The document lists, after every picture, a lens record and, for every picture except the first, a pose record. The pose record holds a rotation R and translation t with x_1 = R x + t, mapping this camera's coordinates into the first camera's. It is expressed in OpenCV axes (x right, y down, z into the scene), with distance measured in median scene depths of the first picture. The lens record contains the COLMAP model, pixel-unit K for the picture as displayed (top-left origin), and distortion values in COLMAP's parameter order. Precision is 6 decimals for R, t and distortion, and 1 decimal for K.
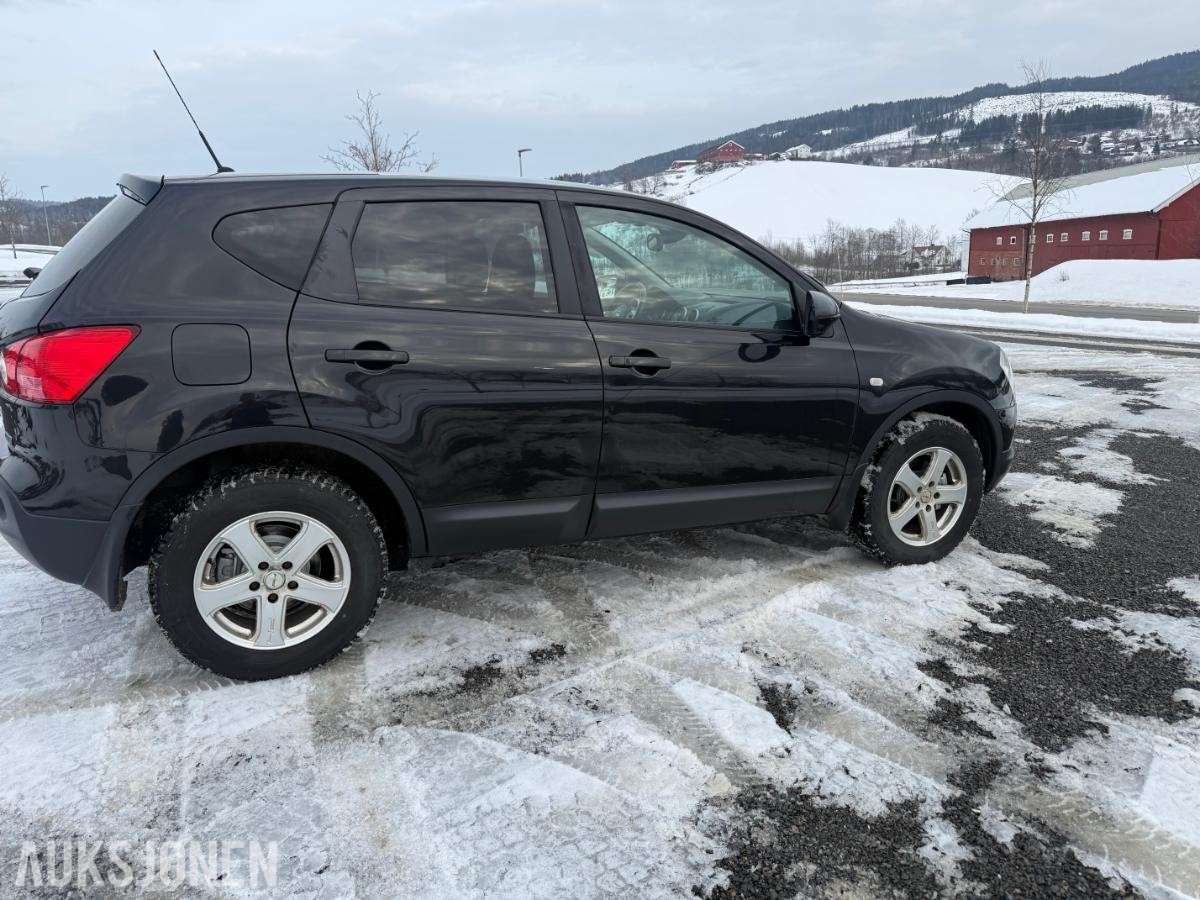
lens RADIAL K [[850.1, 0, 607.3], [0, 850.1, 456.6], [0, 0, 1]] dist [0.028837, -0.033895]
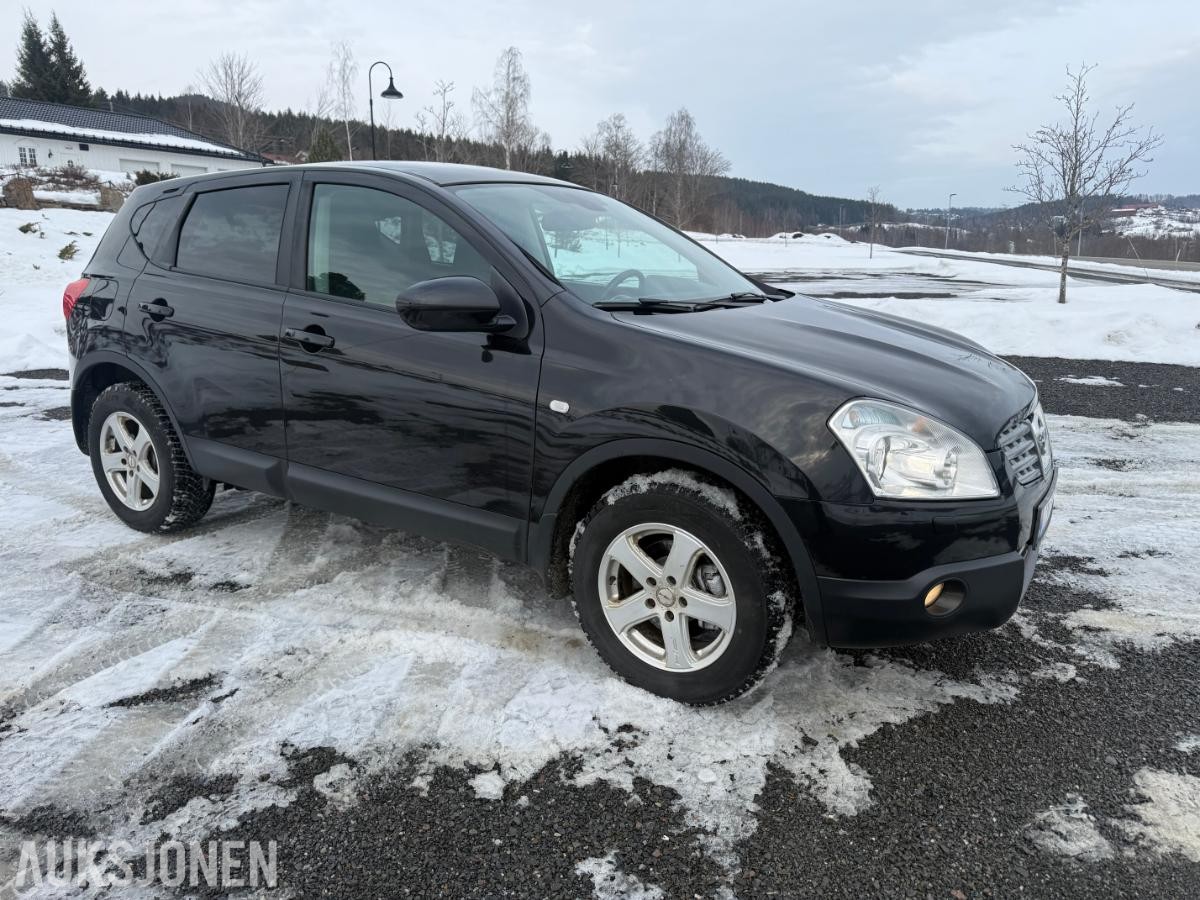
lens RADIAL K [[850.1, 0, 600.6], [0, 850.1, 452.3], [0, 0, 1]] dist [0.028837, -0.033895]
pose [[0.555743, 0.190692, -0.809188, 0.878994], [-0.197531, 0.975752, 0.094282, -0.117360], [0.807546, 0.107443, 0.579935, 0.583621]]
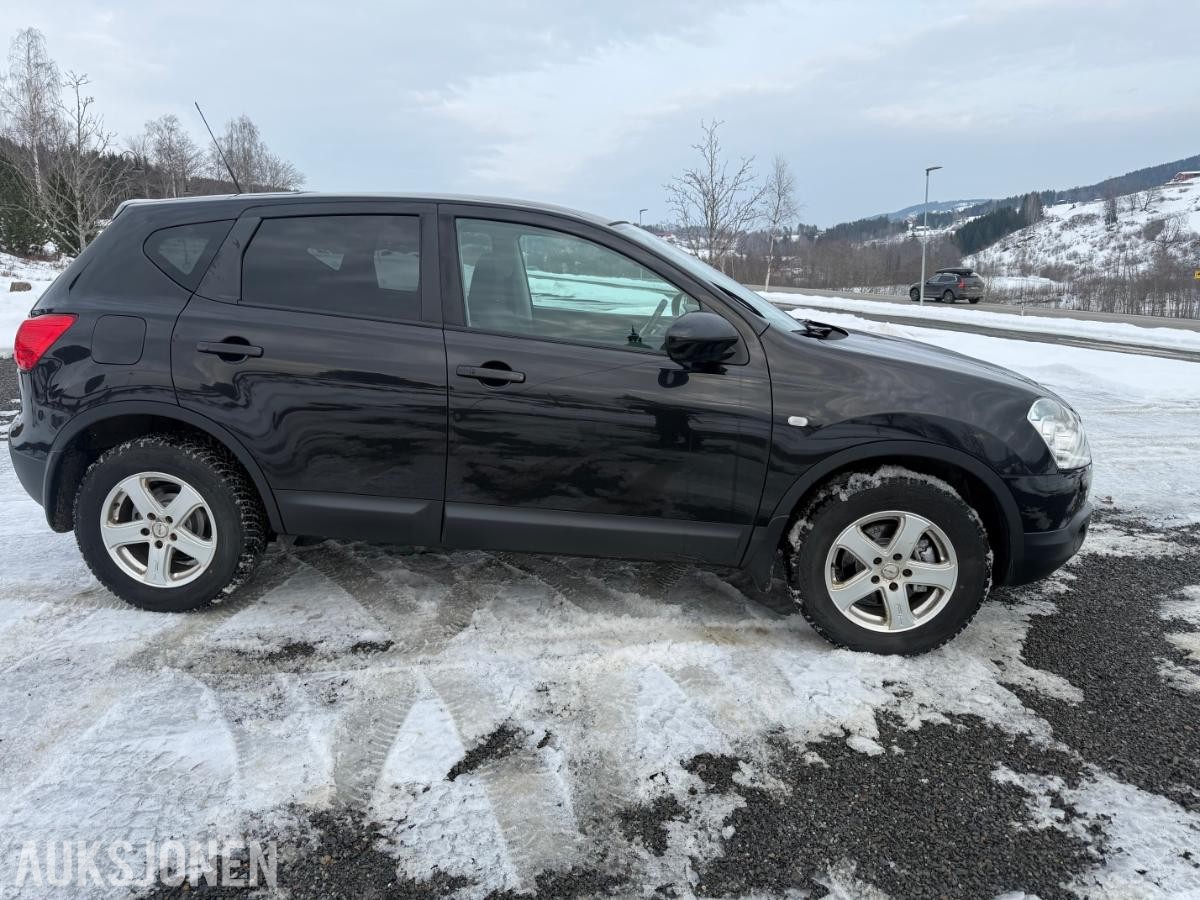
lens RADIAL K [[850.1, 0, 590.4], [0, 850.1, 449.1], [0, 0, 1]] dist [0.028837, -0.033895]
pose [[0.872183, 0.108811, -0.476924, 0.512370], [-0.125685, 0.992064, -0.003508, -0.029698], [0.472757, 0.063001, 0.878938, 0.159360]]
